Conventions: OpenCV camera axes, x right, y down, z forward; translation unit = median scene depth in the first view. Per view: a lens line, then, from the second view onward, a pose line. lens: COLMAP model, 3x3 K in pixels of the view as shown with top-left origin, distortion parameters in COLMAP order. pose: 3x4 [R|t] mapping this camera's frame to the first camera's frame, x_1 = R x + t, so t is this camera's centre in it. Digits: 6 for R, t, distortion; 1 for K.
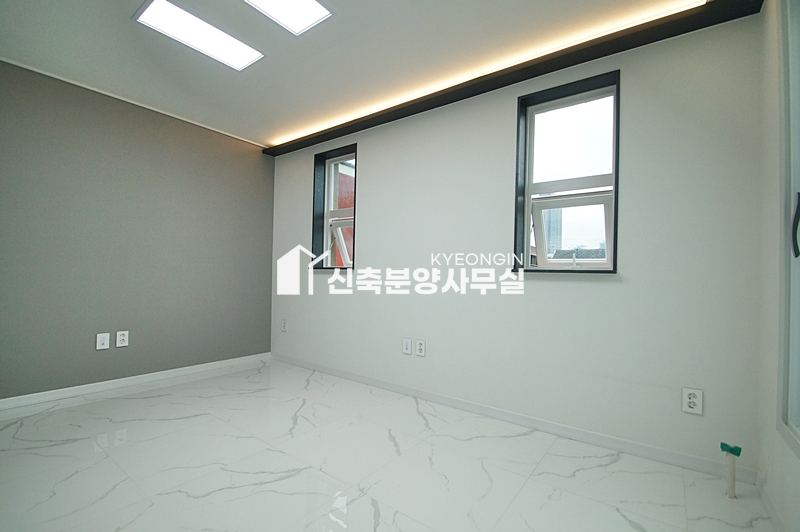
lens RADIAL K [[356.2, 0, 391.3], [0, 356.2, 272.5], [0, 0, 1]] dist [0.004111, -0.012702]
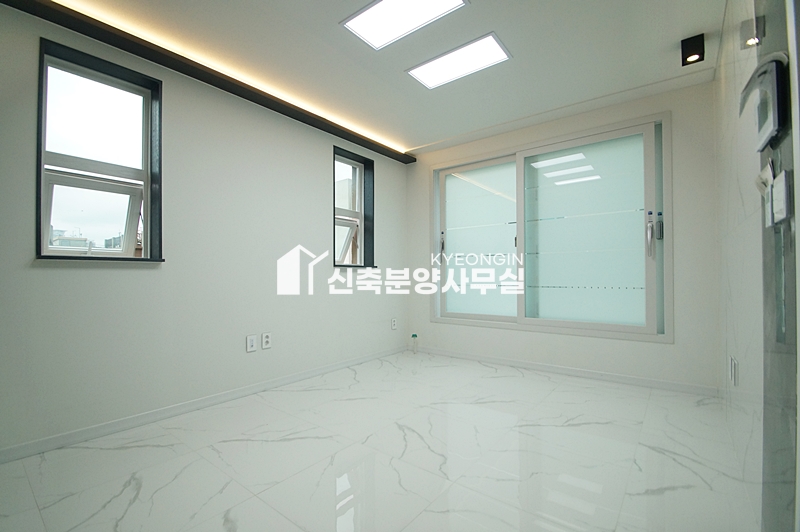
lens RADIAL K [[356.2, 0, 391.3], [0, 356.2, 272.5], [0, 0, 1]] dist [0.004111, -0.012702]
pose [[0.027122, -0.014705, 0.999524, -1.089365], [-0.007280, 0.999862, 0.014907, -0.000859], [-0.999606, -0.007680, 0.027011, 0.727411]]
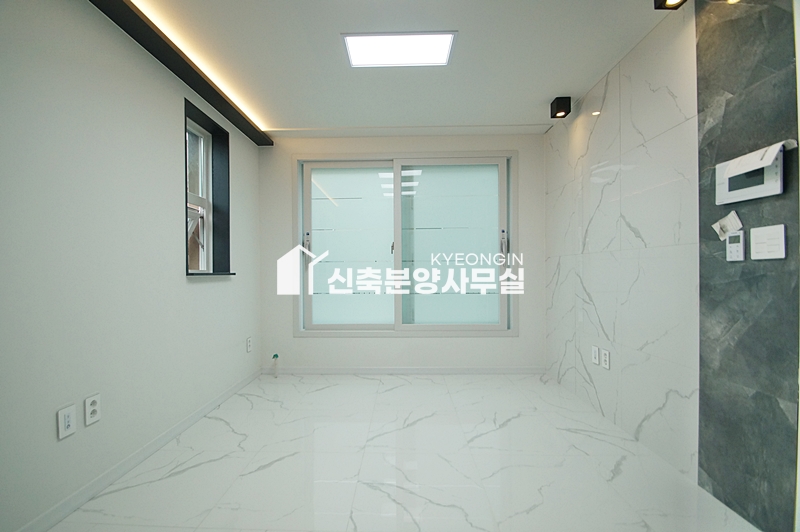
lens RADIAL K [[354.2, 0, 392.5], [0, 354.2, 271.8], [0, 0, 1]] dist [0.014589, -0.014356]
pose [[-0.581655, -0.020678, 0.813173, -0.789336], [-0.016857, 0.999769, 0.013365, -0.034785], [-0.813261, -0.005934, -0.581869, 1.107779]]
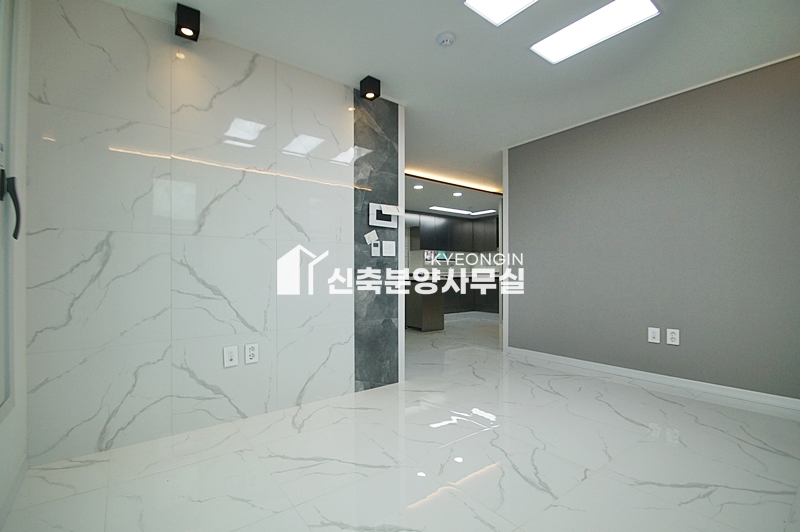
lens RADIAL K [[356.2, 0, 391.3], [0, 356.2, 272.5], [0, 0, 1]] dist [0.004111, -0.012702]
pose [[-0.276431, -0.023505, -0.960746, 0.501230], [0.010919, 0.999560, -0.027596, 0.033022], [0.960972, -0.018119, -0.276052, 0.642357]]
